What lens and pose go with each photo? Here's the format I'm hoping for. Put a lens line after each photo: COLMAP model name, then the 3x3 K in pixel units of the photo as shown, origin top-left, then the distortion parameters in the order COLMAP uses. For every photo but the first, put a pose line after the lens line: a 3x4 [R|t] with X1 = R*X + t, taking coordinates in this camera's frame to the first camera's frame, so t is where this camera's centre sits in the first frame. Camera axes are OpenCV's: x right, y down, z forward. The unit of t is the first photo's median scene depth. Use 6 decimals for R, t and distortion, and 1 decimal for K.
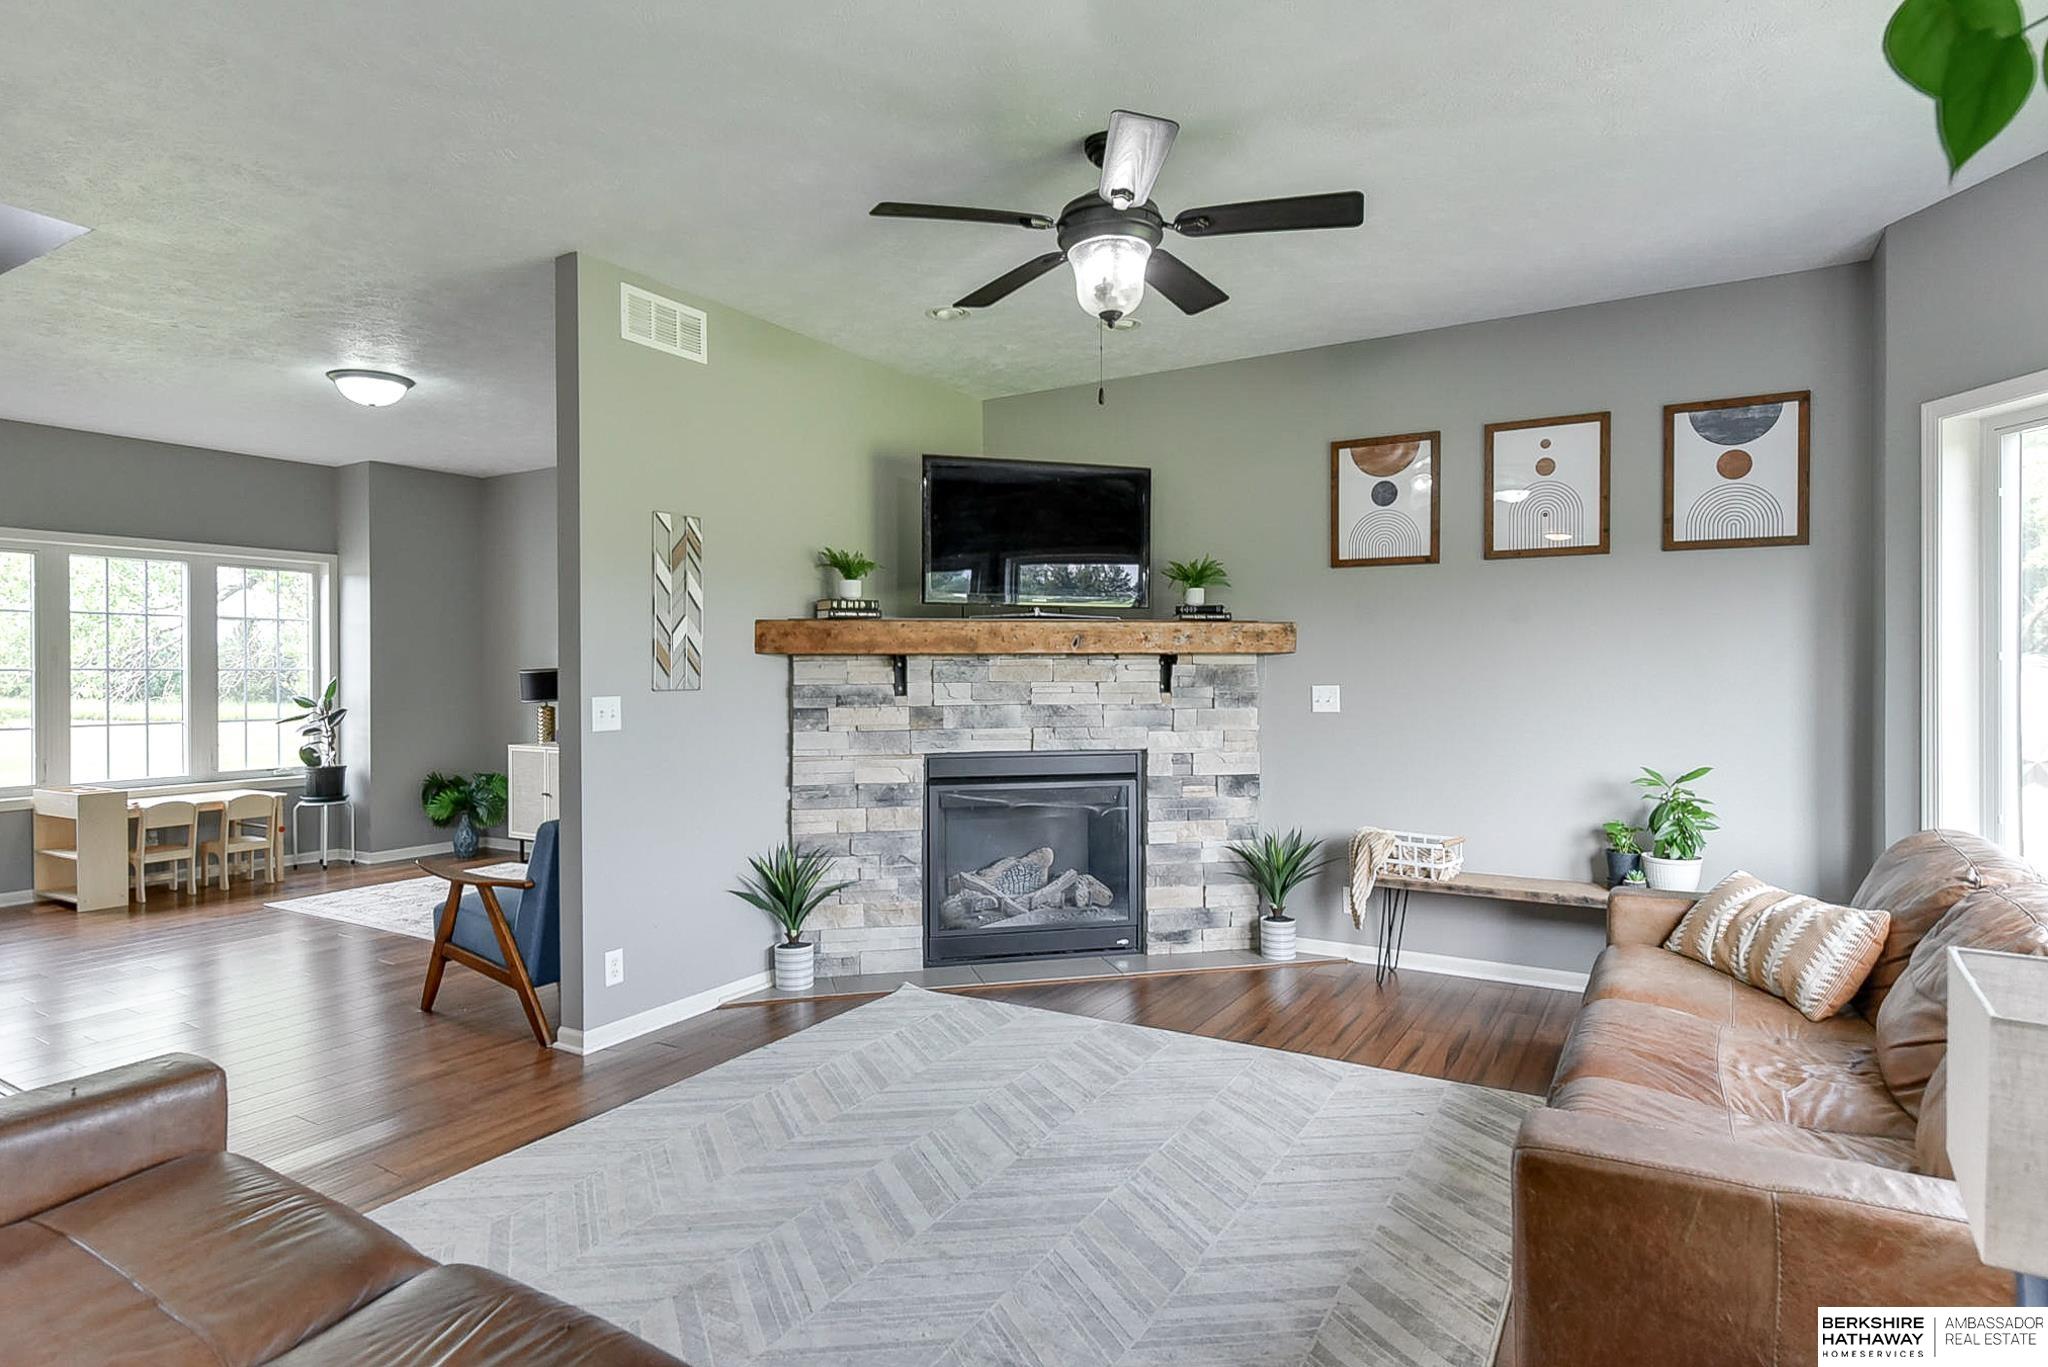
lens RADIAL K [[1122.3, 0, 1012.3], [0, 1122.3, 679.5], [0, 0, 1]] dist [0.005782, 0.001141]
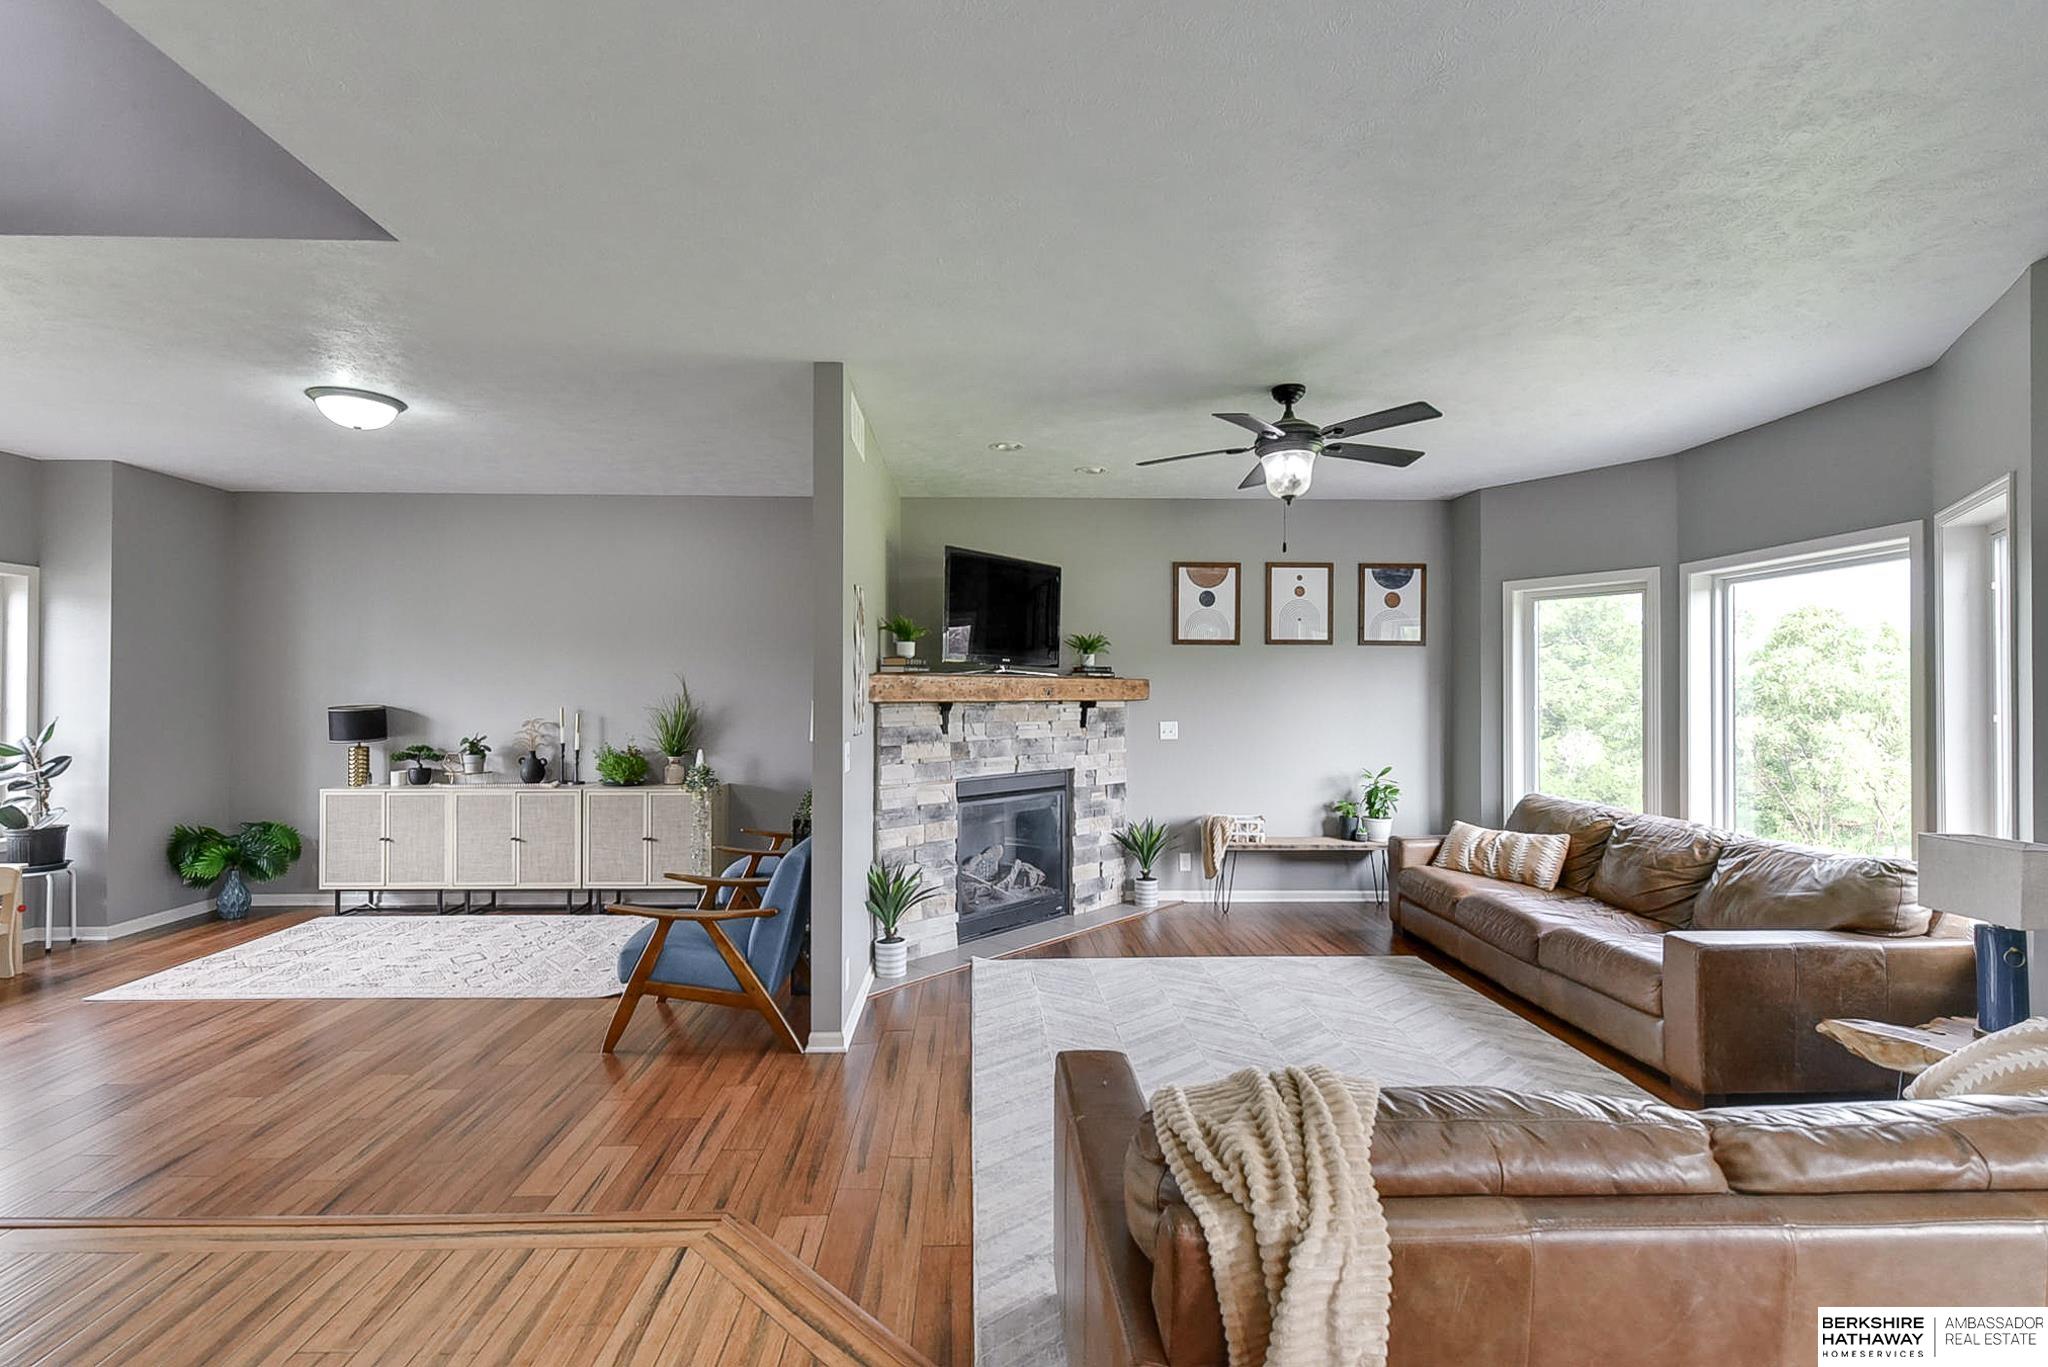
lens RADIAL K [[919.5, 0, 1004.0], [0, 919.5, 686.0], [0, 0, 1]] dist [0.006750, -0.003364]
pose [[0.838064, 0.009536, 0.545489, -0.614545], [-0.000406, 0.999858, -0.016856, -0.022842], [-0.545572, 0.013905, 0.837949, 0.084915]]
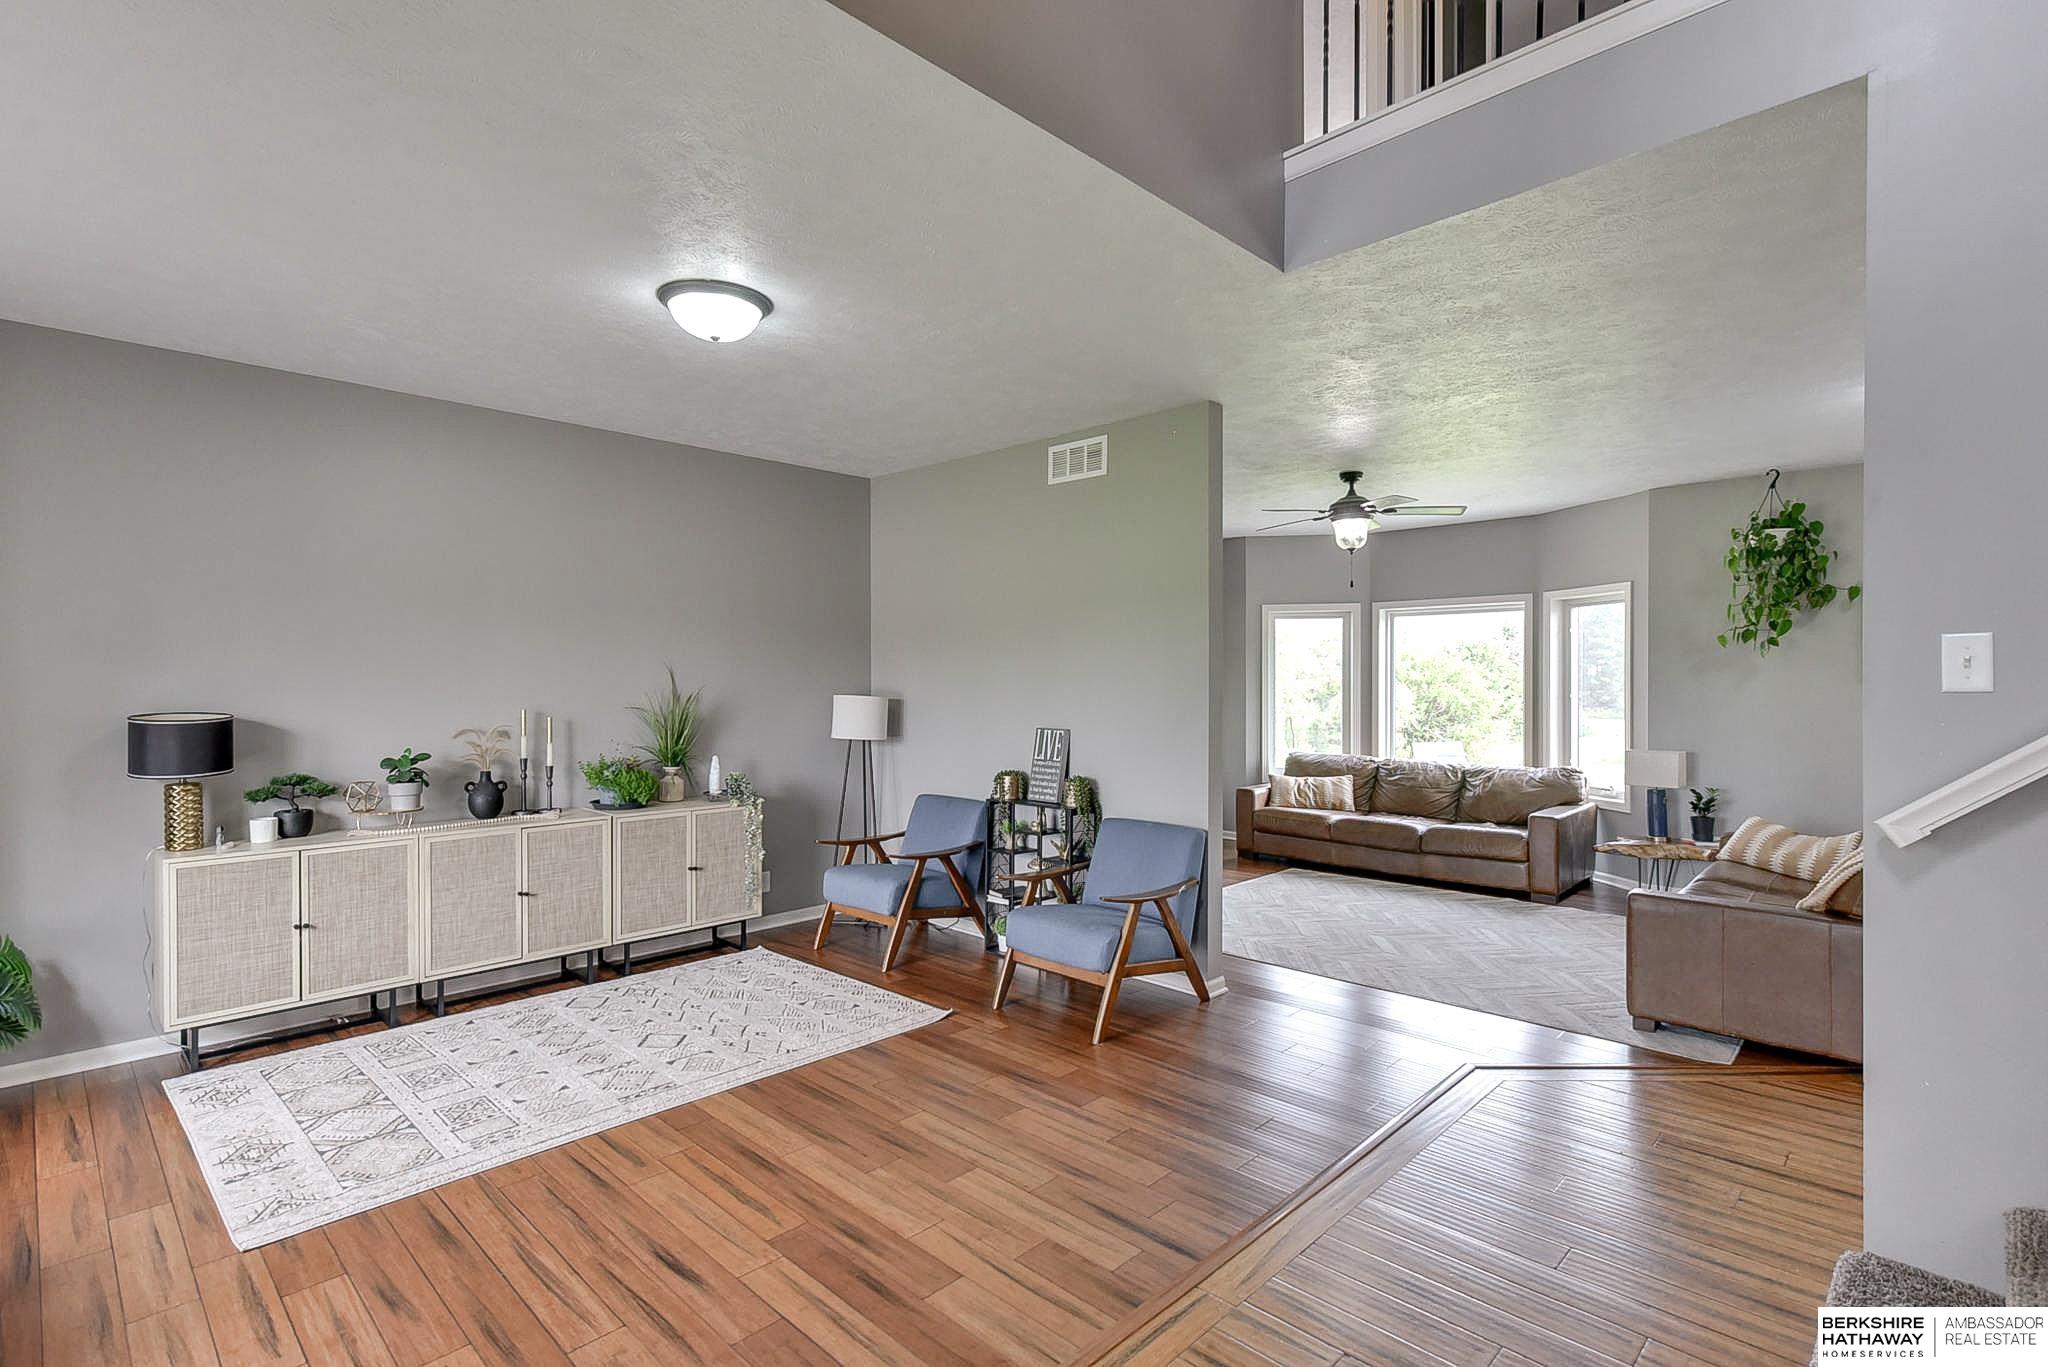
lens RADIAL K [[972.5, 0, 1019.4], [0, 972.5, 684.0], [0, 0, 1]] dist [0.013755, -0.001667]
pose [[0.220222, -0.000643, 0.975449, -1.281638], [0.008698, 0.999961, -0.001305, -0.033996], [-0.975411, 0.008771, 0.220220, 0.786086]]
